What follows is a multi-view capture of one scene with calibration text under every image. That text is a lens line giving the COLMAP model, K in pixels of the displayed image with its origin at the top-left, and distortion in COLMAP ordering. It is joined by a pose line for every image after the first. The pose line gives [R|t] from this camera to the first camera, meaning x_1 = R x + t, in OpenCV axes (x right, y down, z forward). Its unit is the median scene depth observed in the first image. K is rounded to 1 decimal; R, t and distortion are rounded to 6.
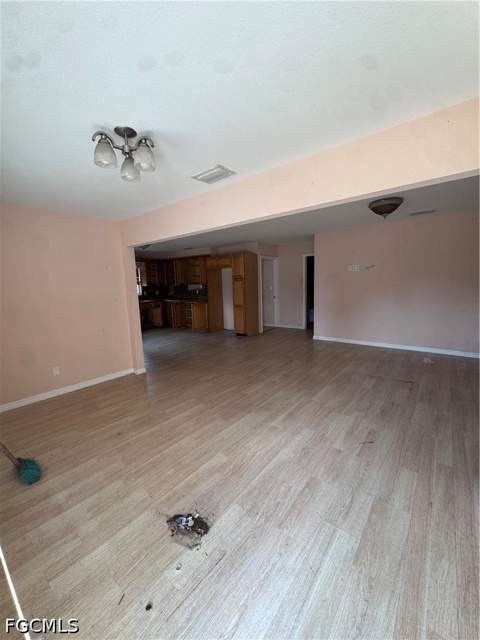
lens RADIAL K [[257.7, 0, 242.6], [0, 257.7, 318.2], [0, 0, 1]] dist [-0.003552, 0.001765]
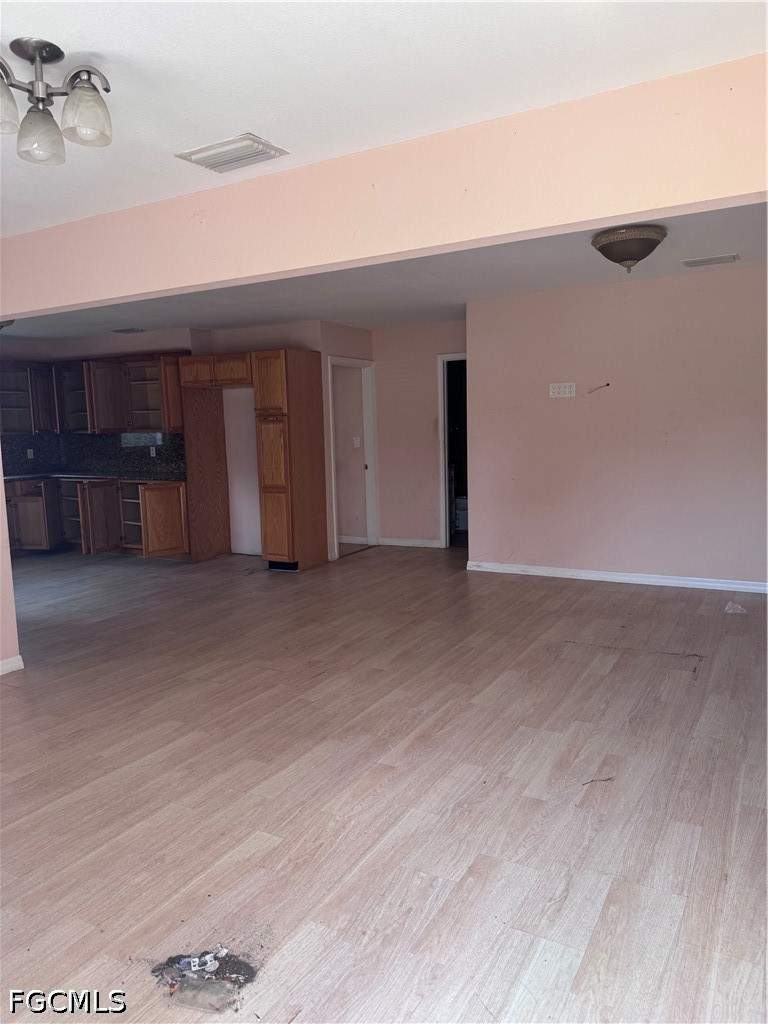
lens RADIAL K [[720.0, 0, 385.2], [0, 720.0, 513.0], [0, 0, 1]] dist [0.054199, -0.043960]
pose [[0.987177, -0.014105, 0.159007, -0.042859], [0.018267, 0.999527, -0.024748, 0.033756], [-0.158582, 0.027336, 0.986967, -0.115546]]
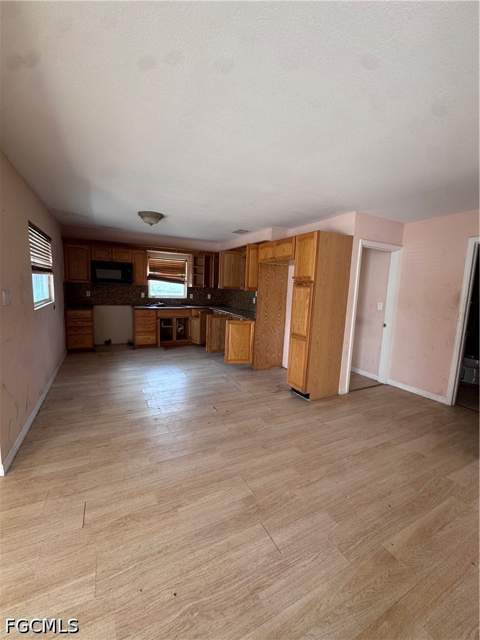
lens RADIAL K [[257.7, 0, 238.6], [0, 257.7, 319.0], [0, 0, 1]] dist [-0.003552, 0.001765]
pose [[0.903415, 0.118153, -0.412166, 0.159331], [-0.127917, 0.991777, 0.003928, -0.129318], [0.409241, 0.049174, 0.911100, 0.935073]]
